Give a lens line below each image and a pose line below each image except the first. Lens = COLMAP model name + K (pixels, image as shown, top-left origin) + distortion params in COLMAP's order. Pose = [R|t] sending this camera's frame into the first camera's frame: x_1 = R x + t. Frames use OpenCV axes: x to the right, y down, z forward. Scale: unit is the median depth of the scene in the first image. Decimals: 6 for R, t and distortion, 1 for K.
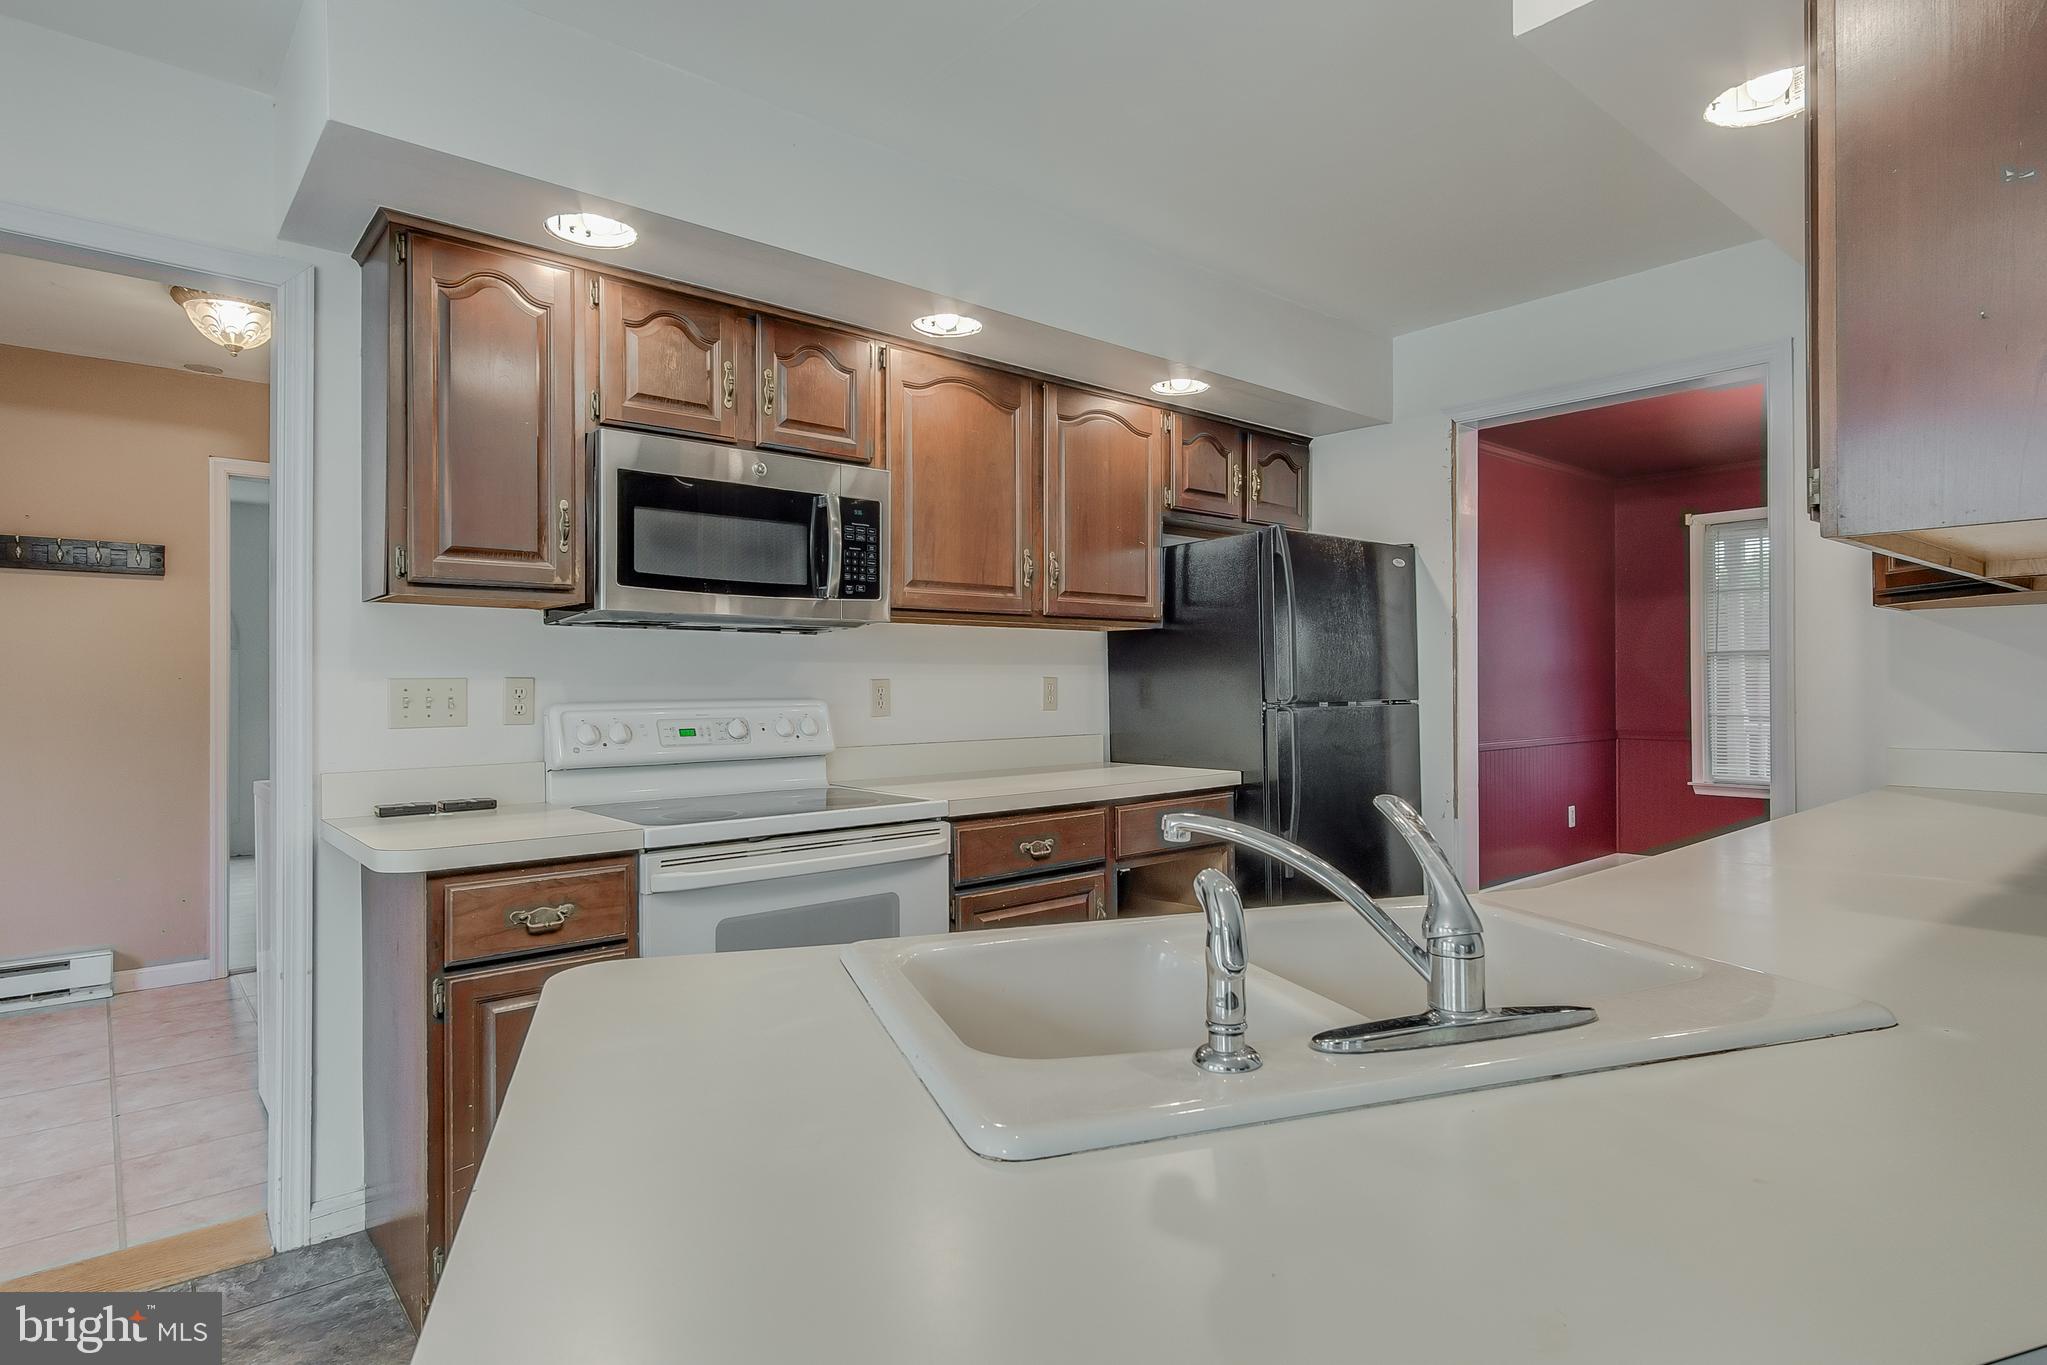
lens RADIAL K [[1085.0, 0, 1036.1], [0, 1085.0, 682.0], [0, 0, 1]] dist [-0.002991, 0.000088]
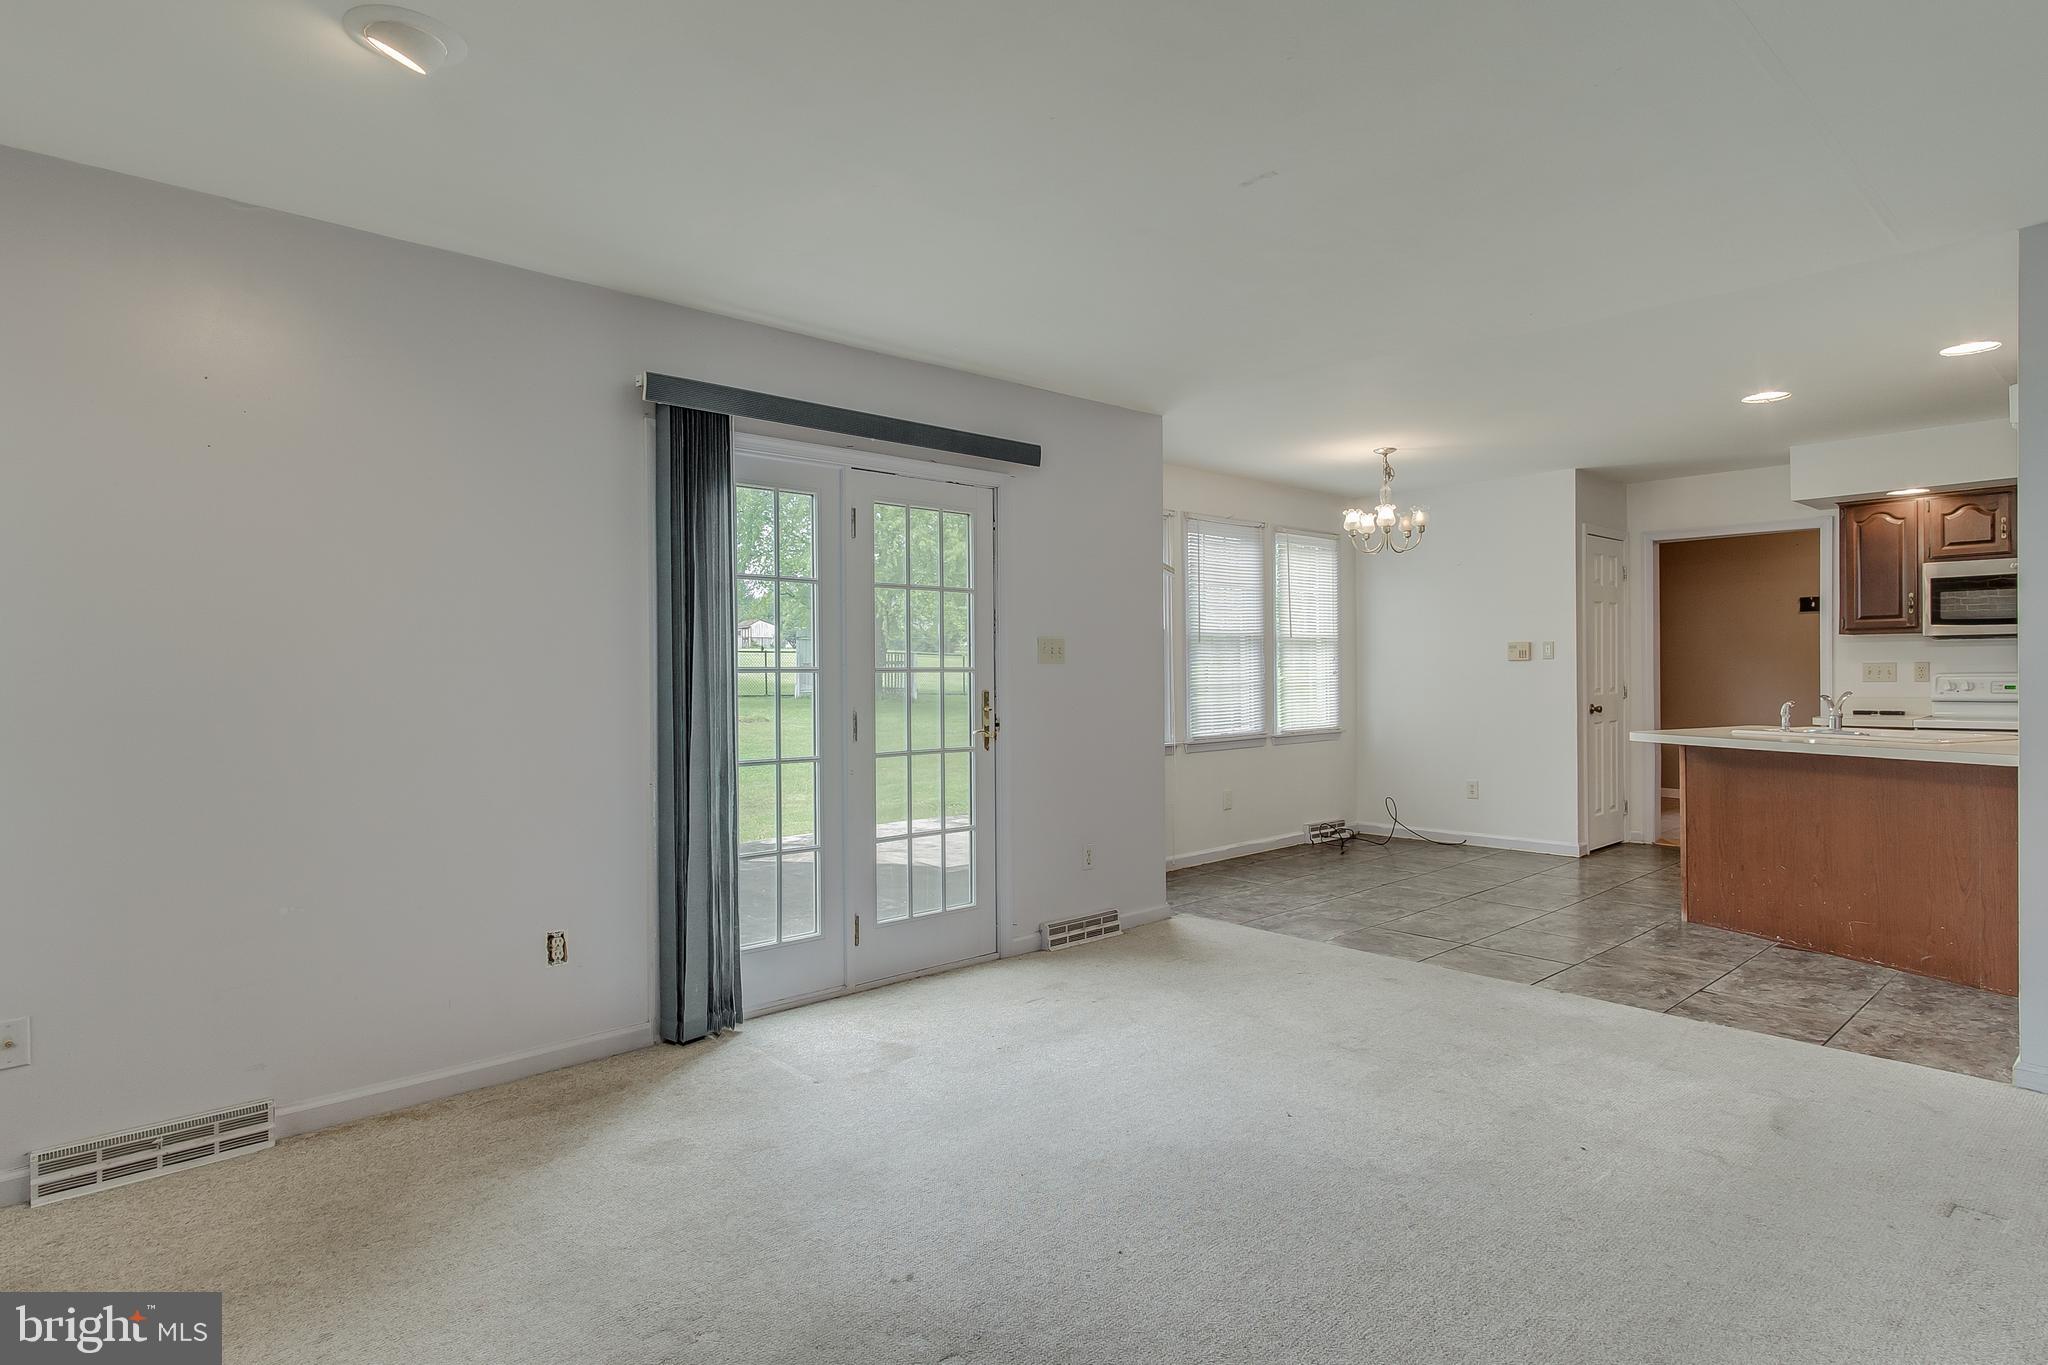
lens RADIAL K [[1082.6, 0, 1030.2], [0, 1082.6, 676.9], [0, 0, 1]] dist [0.000202, 0.000090]
pose [[0.013506, 0.006806, -0.999886, 1.861195], [0.012139, 0.999902, 0.006971, -0.012249], [0.999835, -0.012232, 0.013422, -0.987936]]
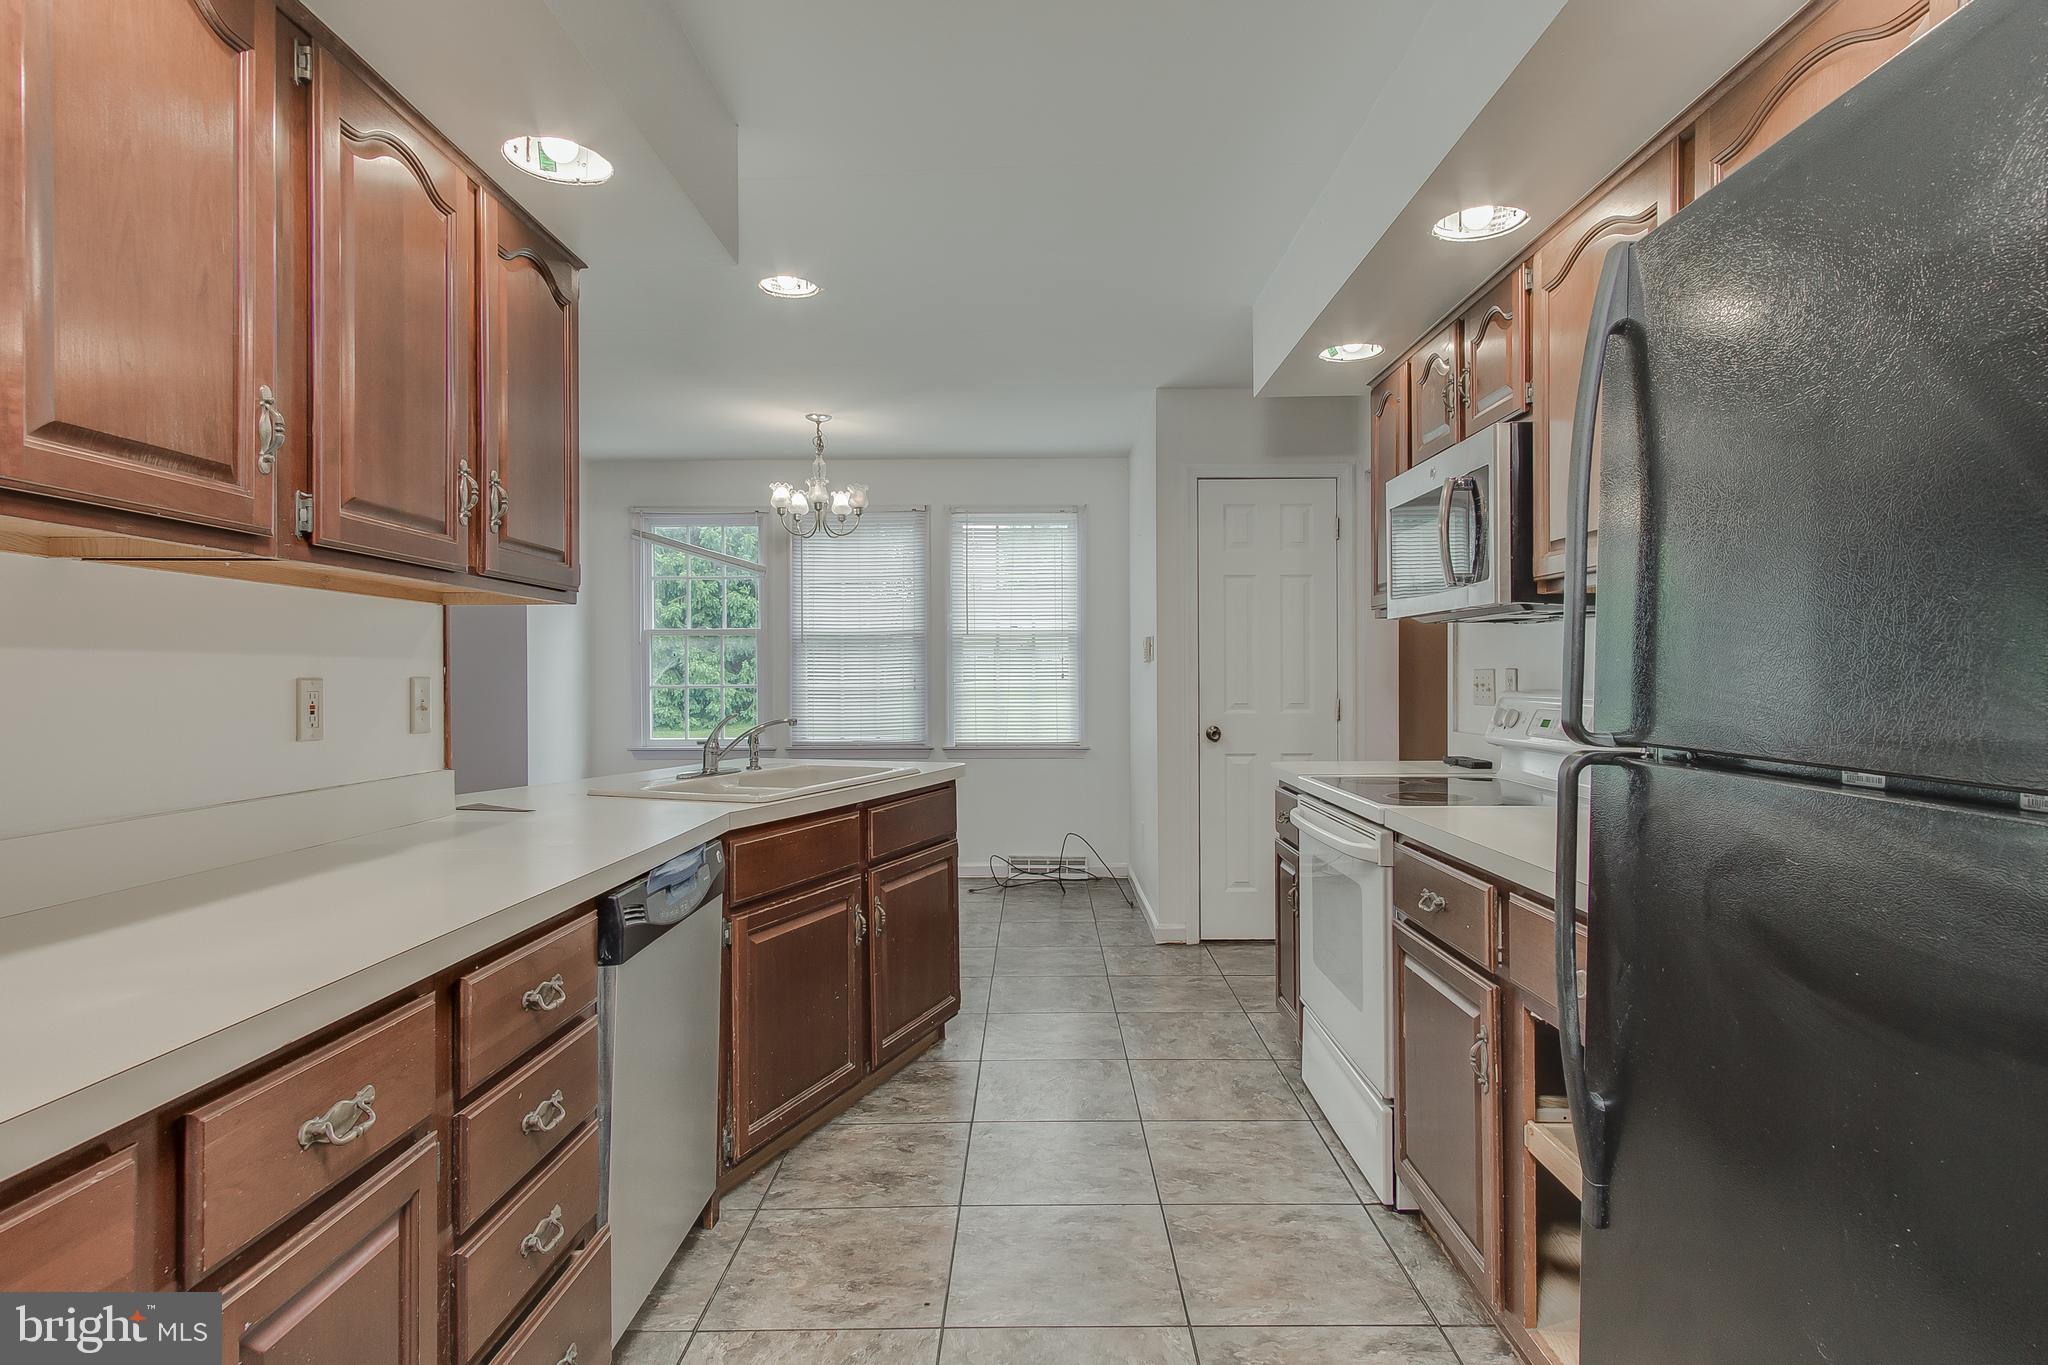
lens RADIAL K [[1082.6, 0, 1030.2], [0, 1082.6, 676.9], [0, 0, 1]] dist [0.000202, 0.000090]
pose [[-0.667981, 0.003544, -0.744170, 0.783564], [0.008459, 0.999960, -0.002831, 0.015486], [0.744130, -0.008186, -0.667984, 1.402981]]
